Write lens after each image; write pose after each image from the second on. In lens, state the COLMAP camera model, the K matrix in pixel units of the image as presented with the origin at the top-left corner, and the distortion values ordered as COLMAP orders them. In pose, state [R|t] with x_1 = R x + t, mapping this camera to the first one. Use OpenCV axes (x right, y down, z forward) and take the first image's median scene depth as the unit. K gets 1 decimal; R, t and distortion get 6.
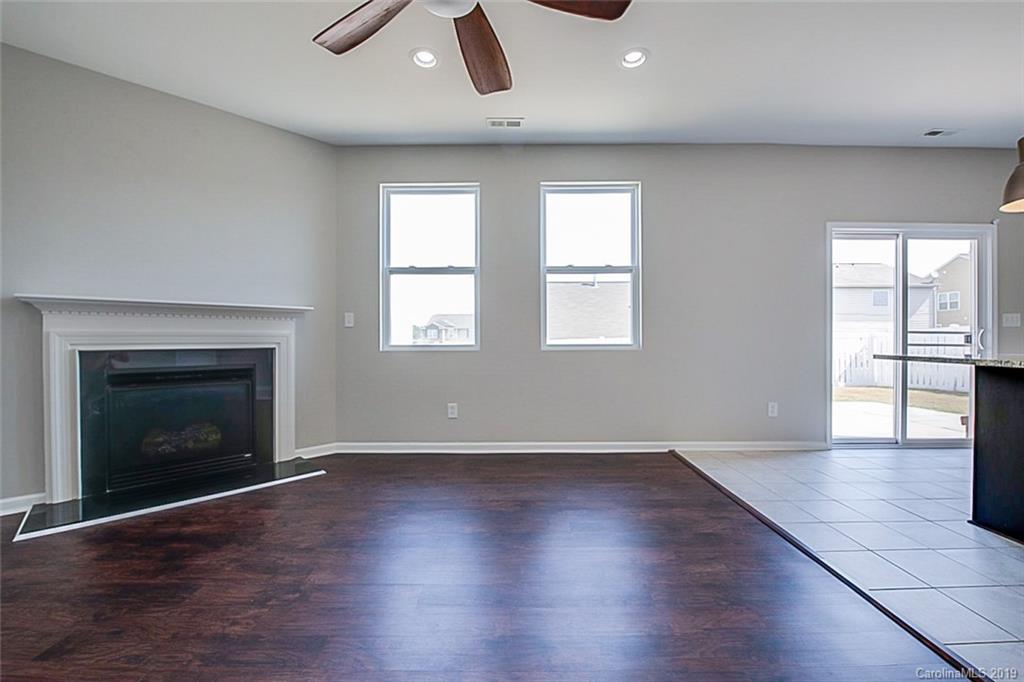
lens RADIAL K [[409.8, 0, 509.5], [0, 409.8, 339.7], [0, 0, 1]] dist [-0.023526, -0.000197]
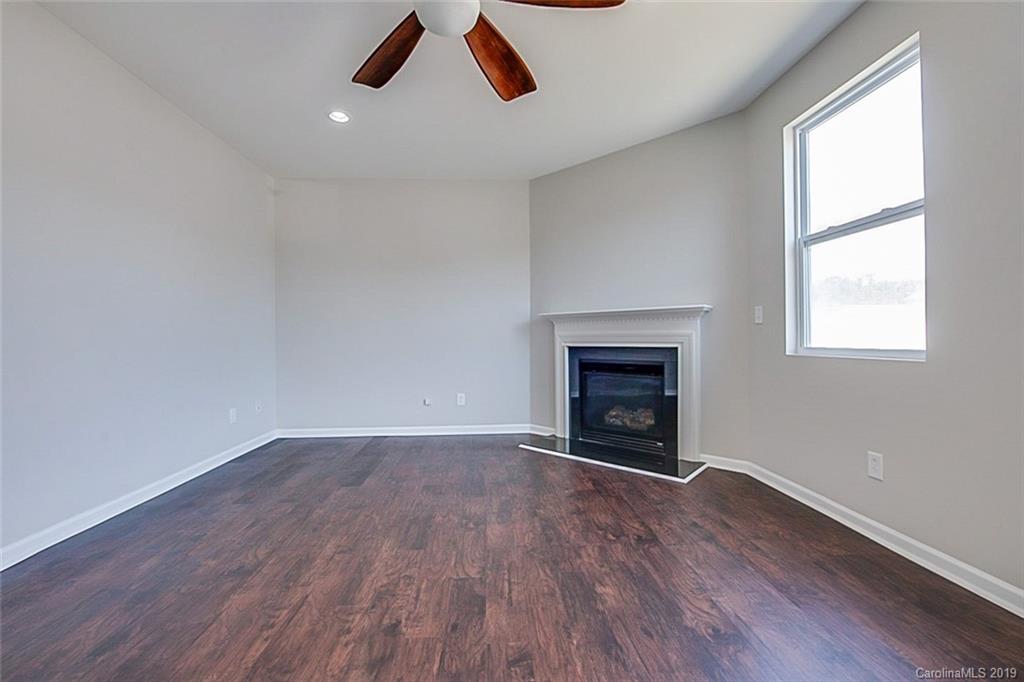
lens RADIAL K [[409.8, 0, 509.5], [0, 409.8, 339.7], [0, 0, 1]] dist [-0.023526, -0.000197]
pose [[0.066613, 0.004464, -0.997769, 0.448418], [0.001214, 0.999989, 0.004555, -0.004575], [0.997778, -0.001515, 0.066607, 0.537108]]
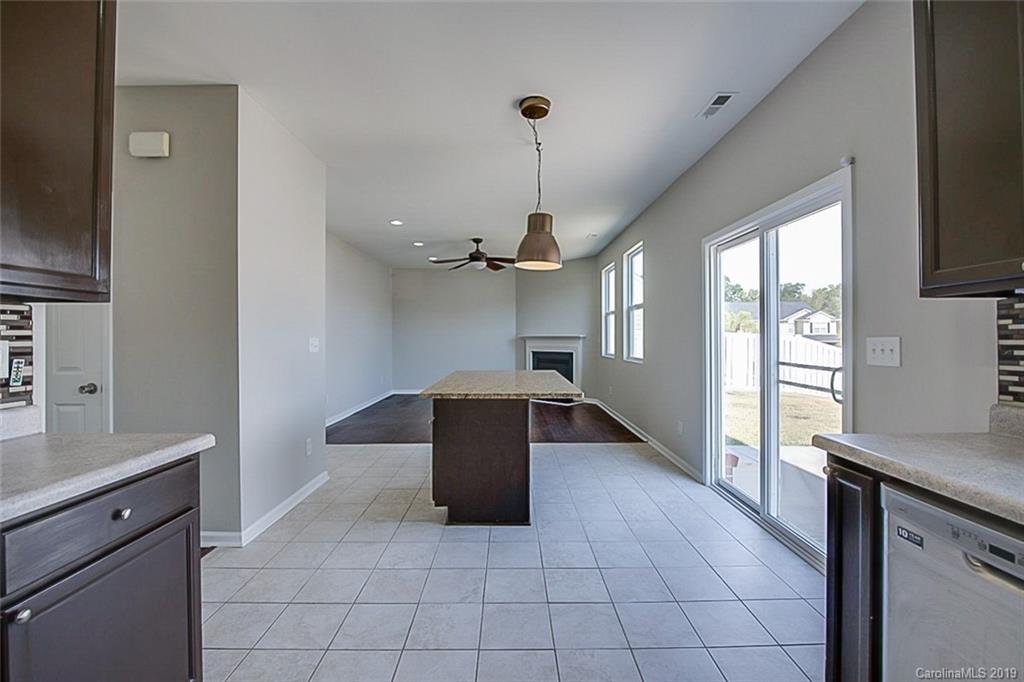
lens RADIAL K [[430.6, 0, 509.1], [0, 430.6, 335.0], [0, 0, 1]] dist [-0.024721, 0.000109]
pose [[0.005993, -0.002476, -0.999979, 2.085087], [-0.002602, 0.999994, -0.002492, -0.079627], [0.999979, 0.002617, 0.005986, 0.642381]]
